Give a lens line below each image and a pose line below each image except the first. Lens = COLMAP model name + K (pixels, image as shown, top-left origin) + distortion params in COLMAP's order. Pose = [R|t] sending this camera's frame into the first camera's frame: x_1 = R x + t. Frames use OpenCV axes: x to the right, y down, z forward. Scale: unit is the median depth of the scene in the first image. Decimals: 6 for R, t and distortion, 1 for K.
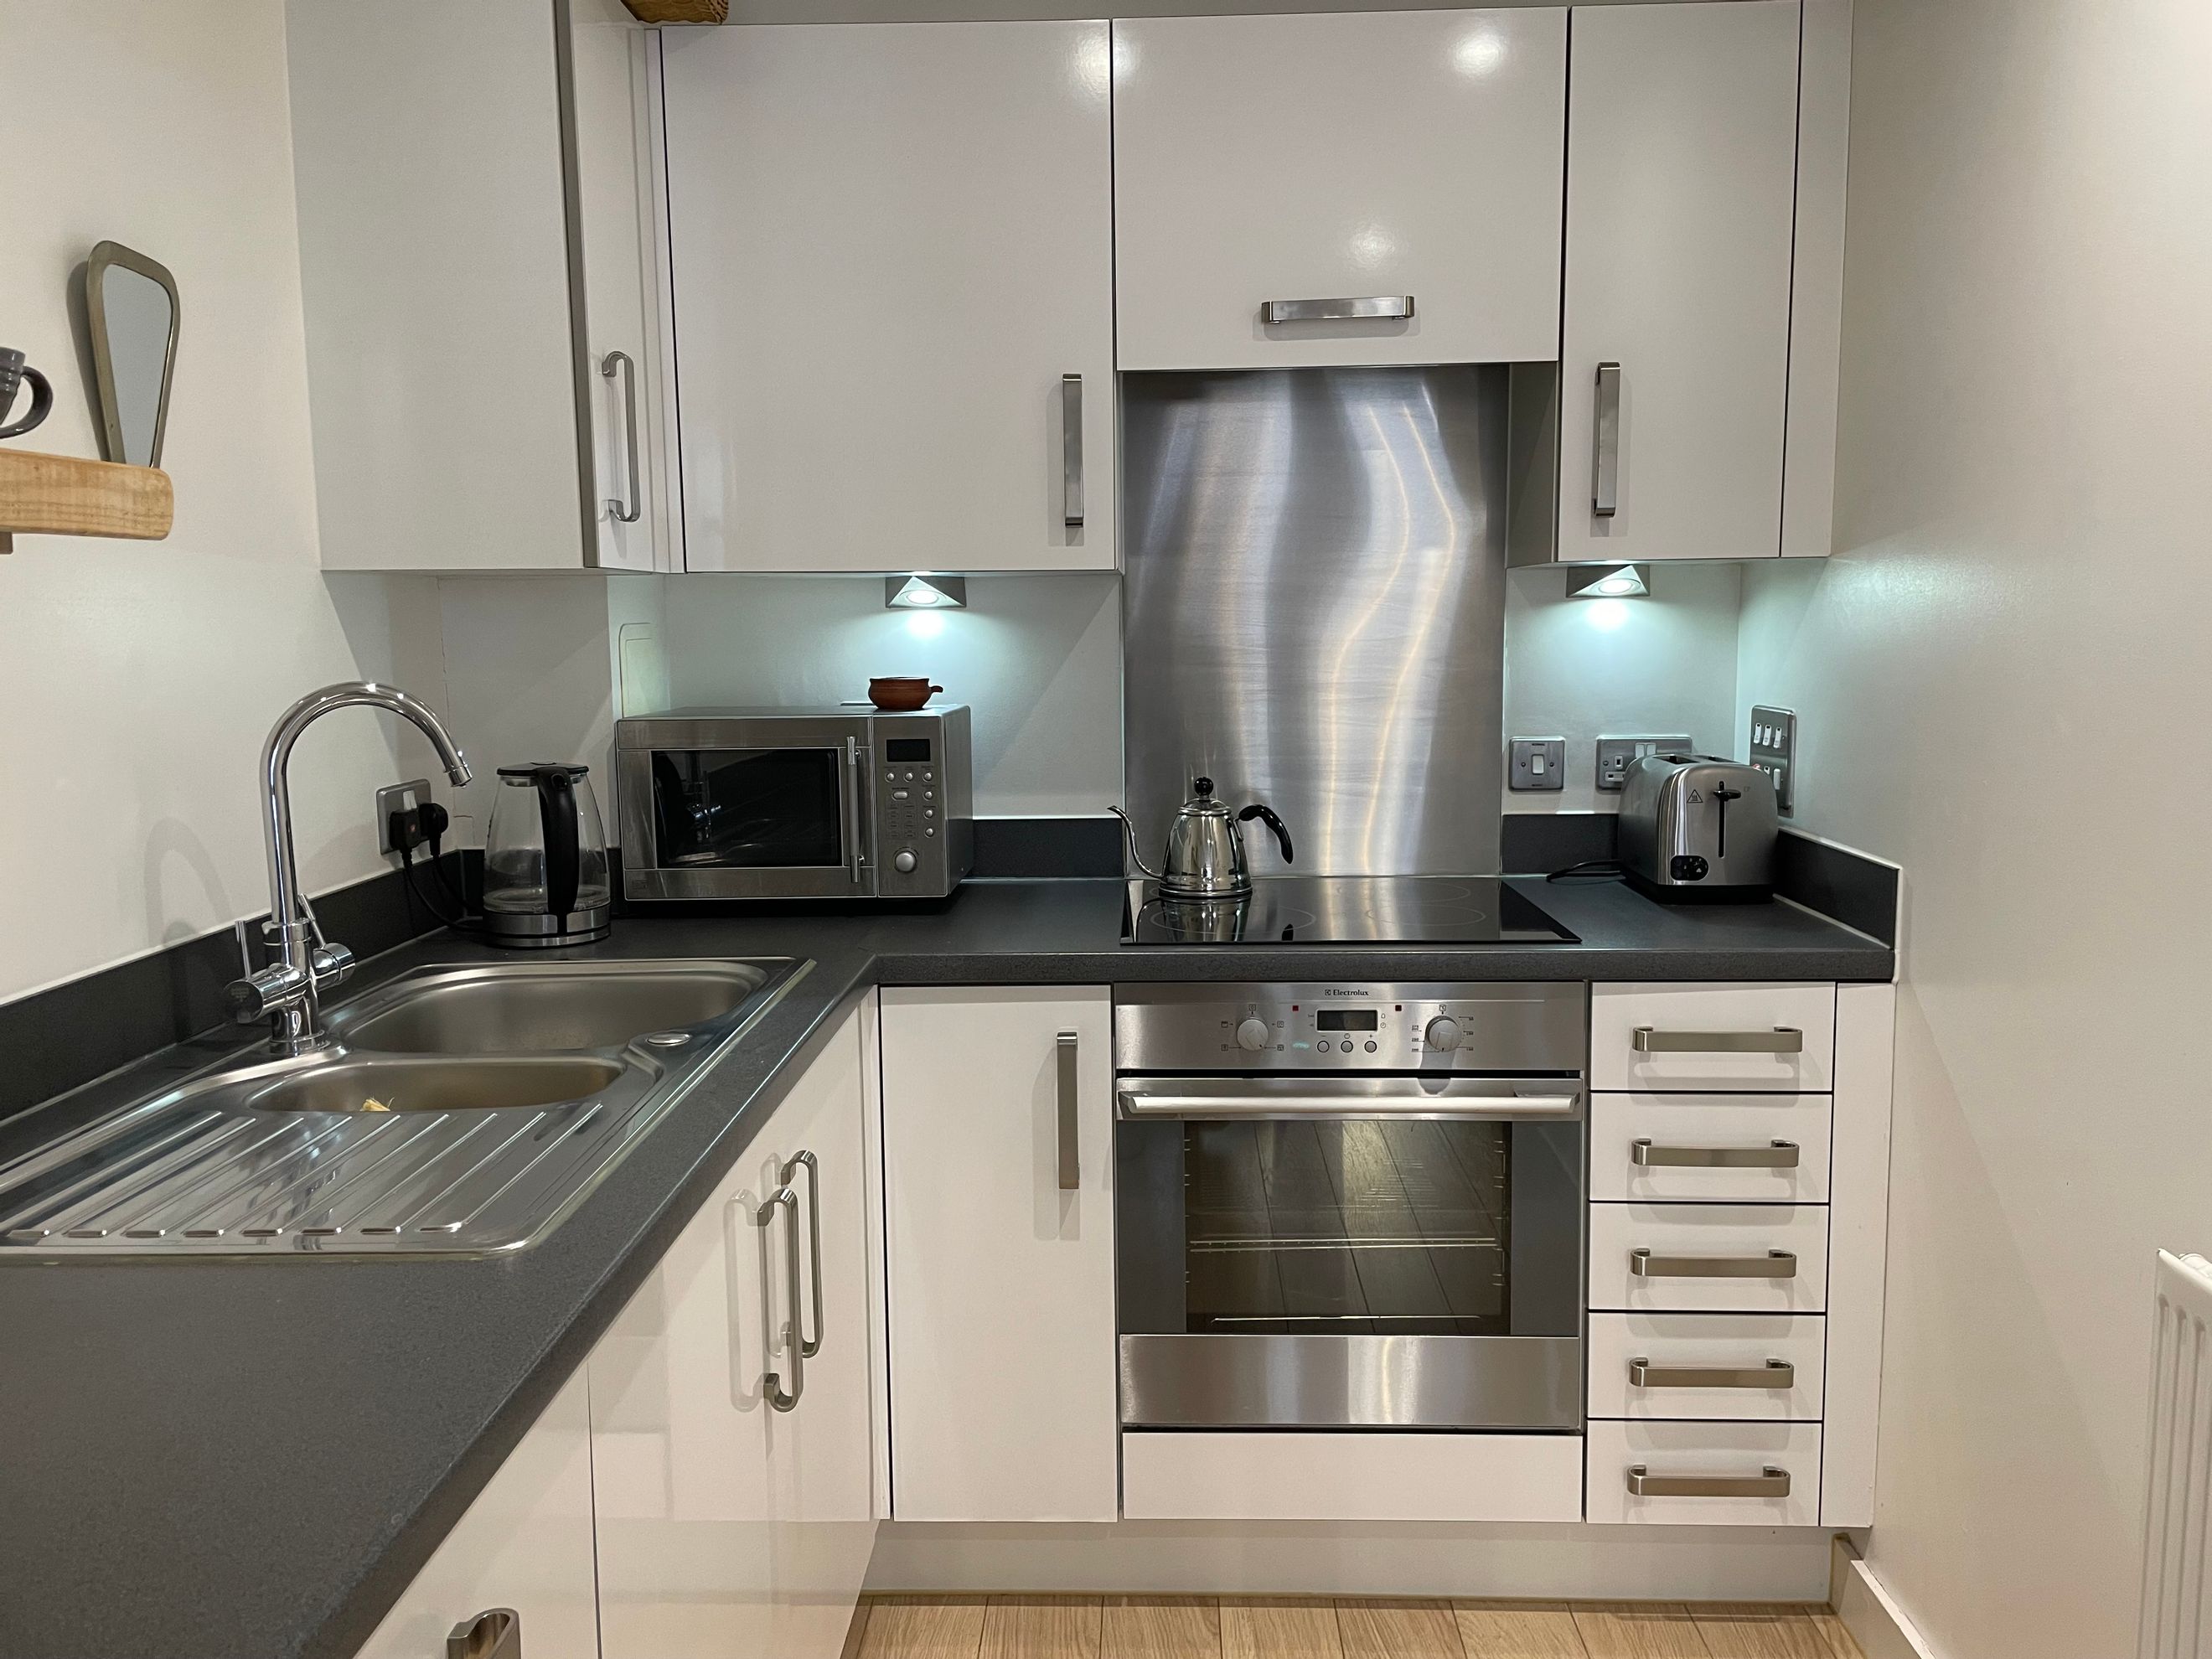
lens RADIAL K [[1670.5, 0, 1114.7], [0, 1670.5, 816.0], [0, 0, 1]] dist [0.080789, -0.104827]
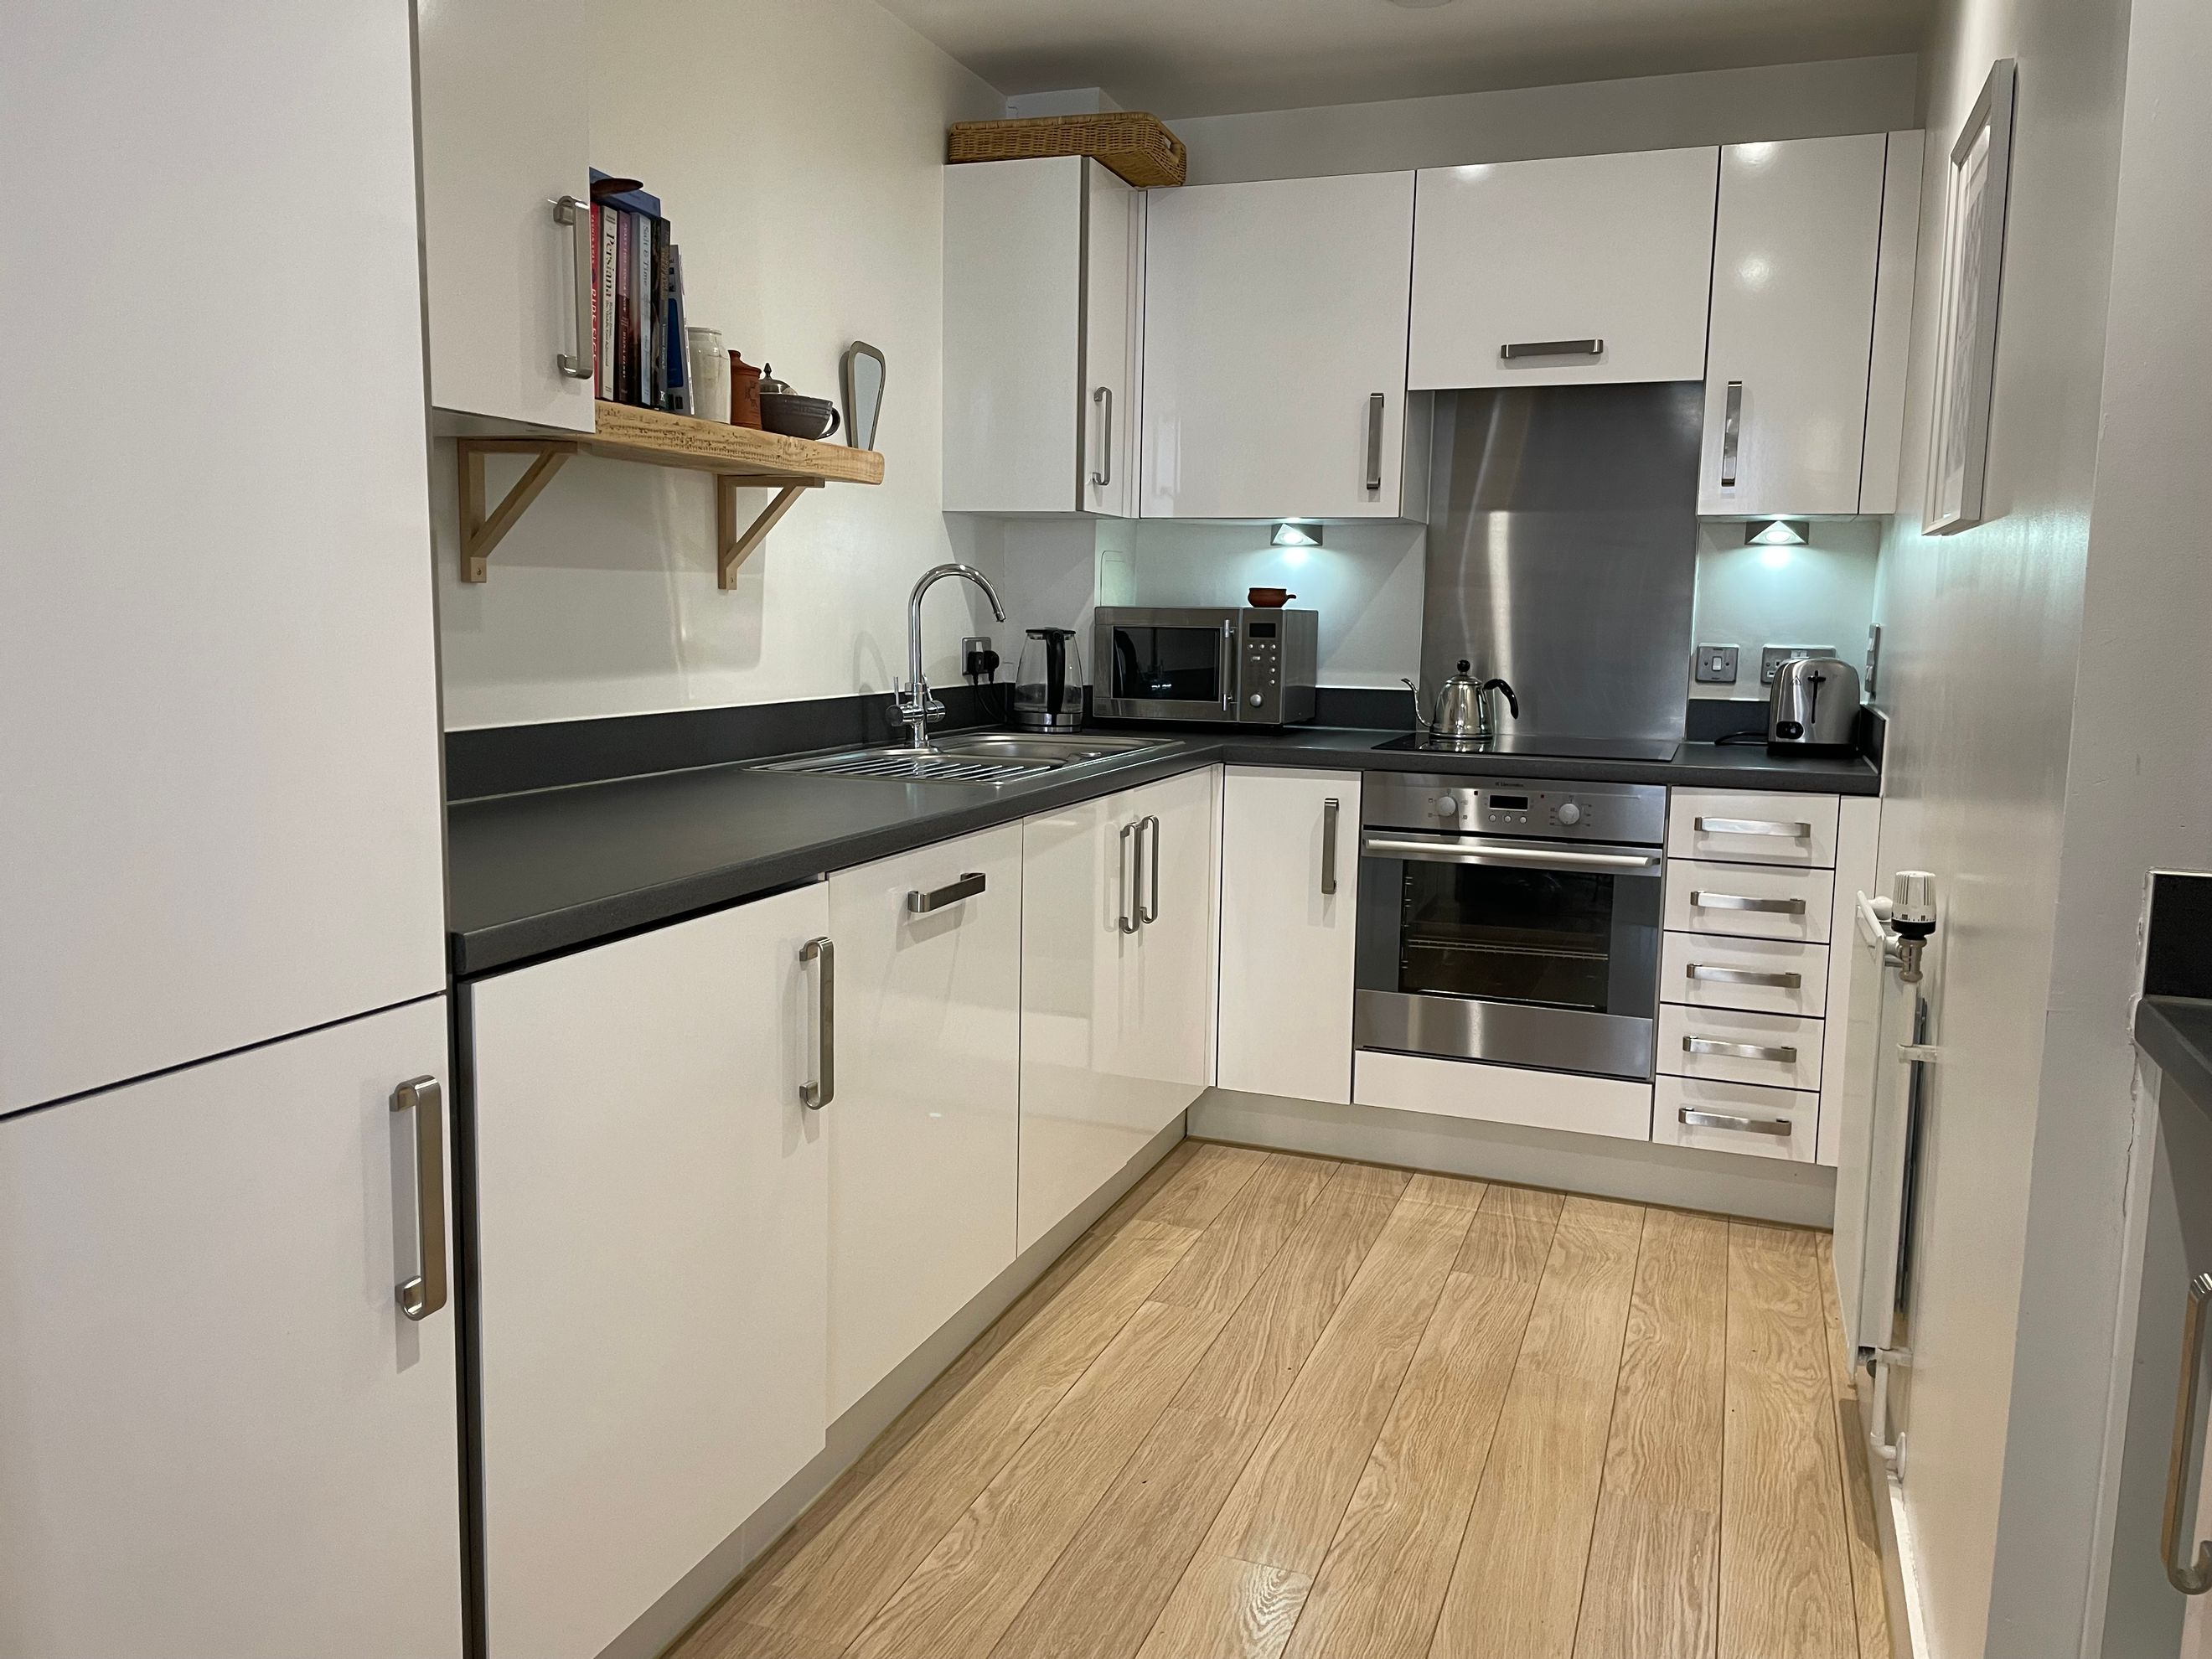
lens RADIAL K [[1670.5, 0, 1108.9], [0, 1670.5, 827.0], [0, 0, 1]] dist [0.080789, -0.104827]
pose [[0.944307, 0.072177, -0.321051, 0.280191], [-0.068486, 0.997392, 0.022792, 0.129657], [0.321859, 0.000465, 0.946788, -0.598376]]
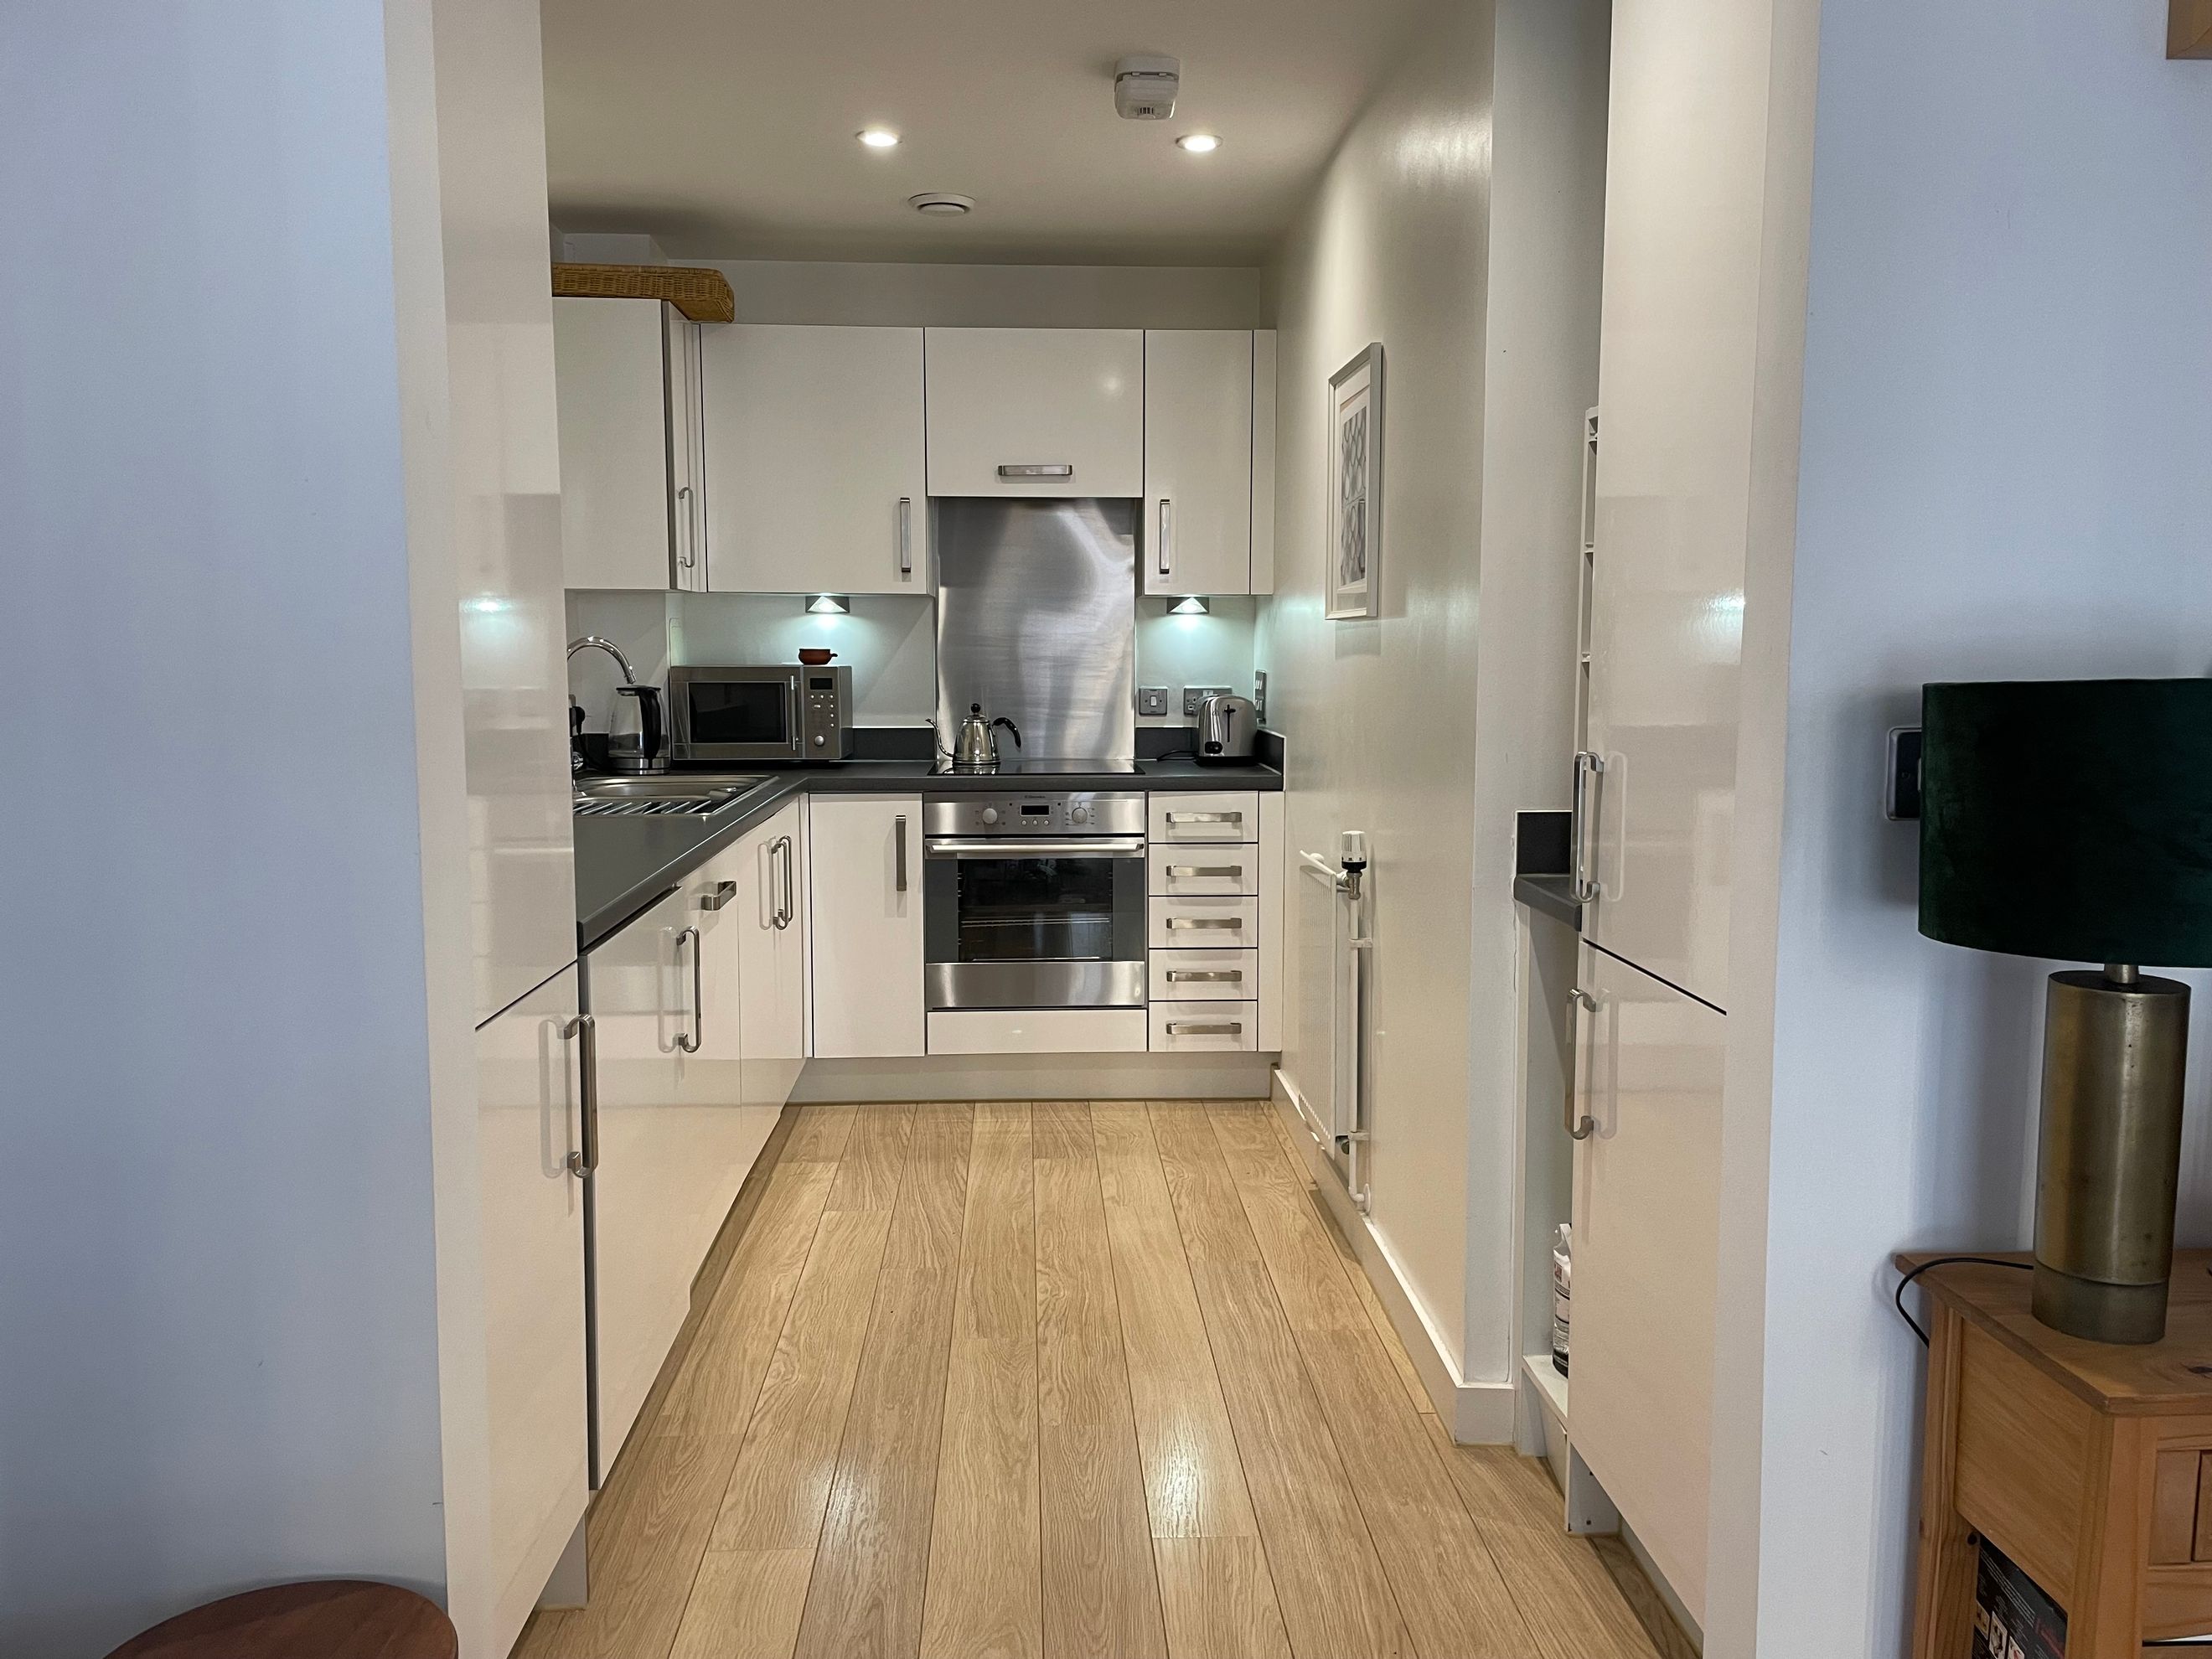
lens RADIAL K [[1670.5, 0, 1102.2], [0, 1670.5, 821.3], [0, 0, 1]] dist [0.080789, -0.104827]
pose [[0.997019, 0.004554, 0.077025, 0.058802], [-0.003487, 0.999896, -0.013980, 0.158510], [-0.077081, 0.013670, 0.996931, -1.054417]]
